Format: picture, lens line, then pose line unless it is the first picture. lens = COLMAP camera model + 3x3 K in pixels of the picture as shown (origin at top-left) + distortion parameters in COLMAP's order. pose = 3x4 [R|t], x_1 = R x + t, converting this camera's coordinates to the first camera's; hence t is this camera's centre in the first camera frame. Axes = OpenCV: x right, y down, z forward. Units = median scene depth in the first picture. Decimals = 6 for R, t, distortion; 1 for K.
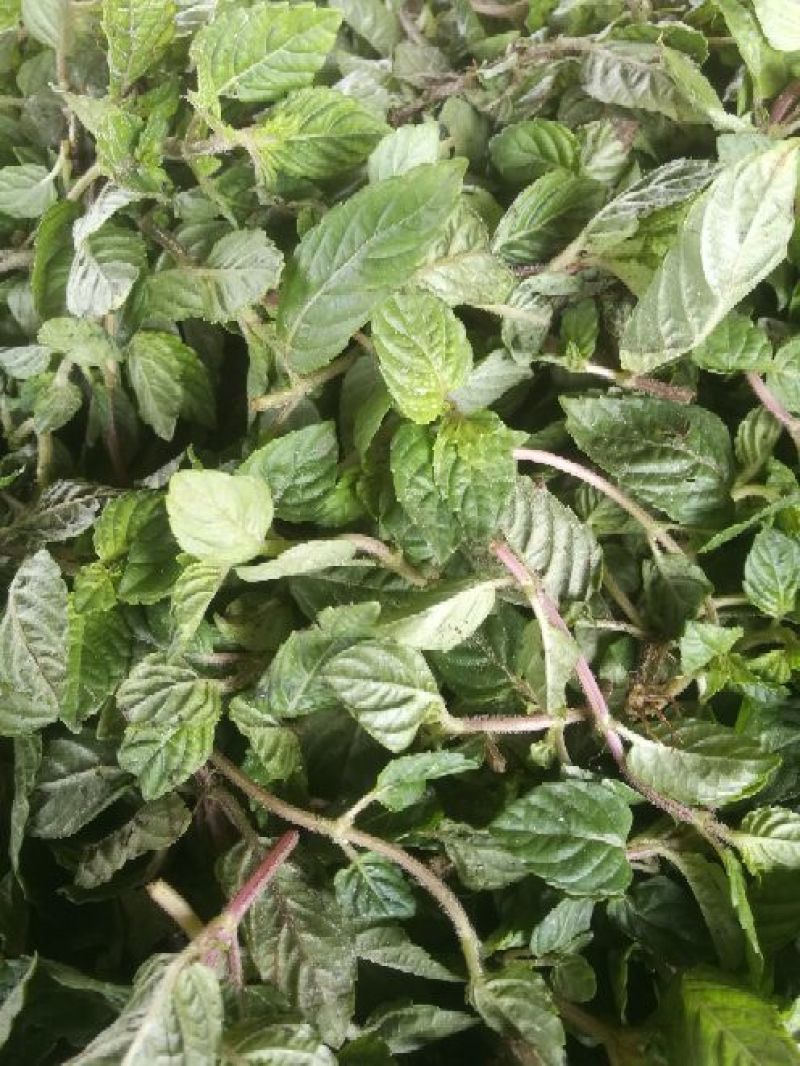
lens RADIAL K [[873.7, 0, 400.0], [0, 873.7, 533.0], [0, 0, 1]] dist [-0.077303, 0.078179]
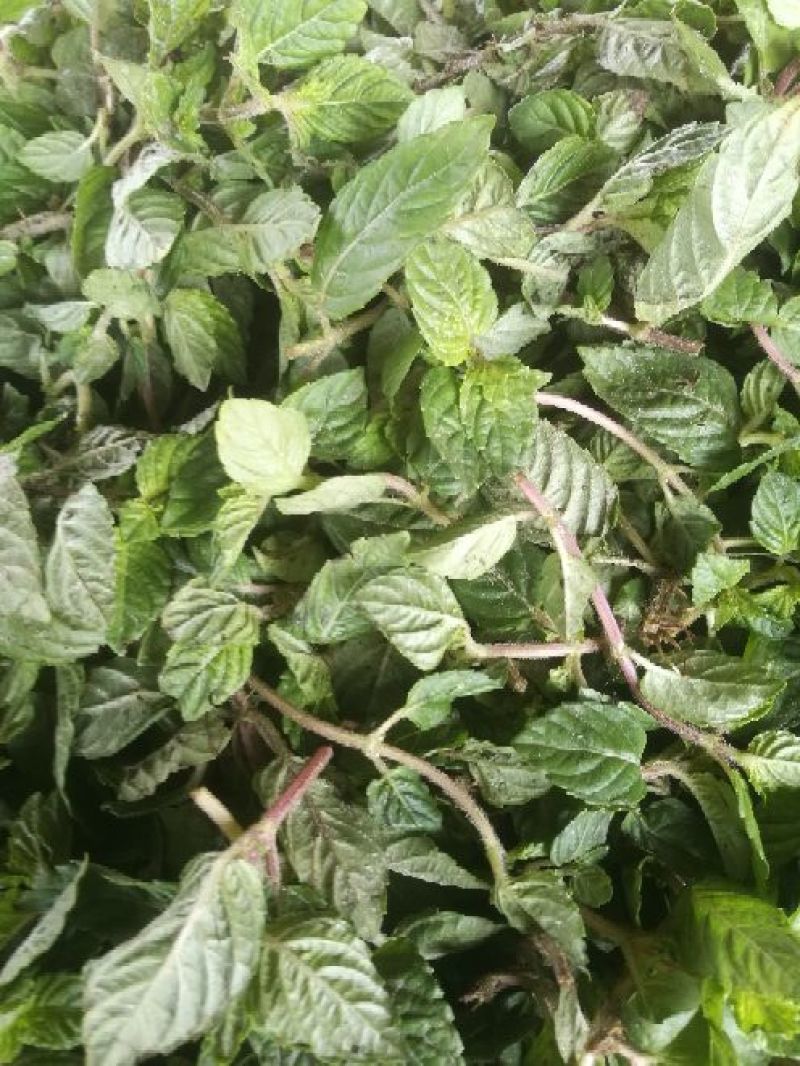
lens RADIAL K [[873.7, 0, 400.0], [0, 873.7, 533.0], [0, 0, 1]] dist [-0.077303, 0.078179]
pose [[0.999970, 0.005783, 0.005140, -0.038233], [-0.005766, 0.999978, -0.003360, 0.079154], [-0.005159, 0.003331, 0.999981, -0.059704]]
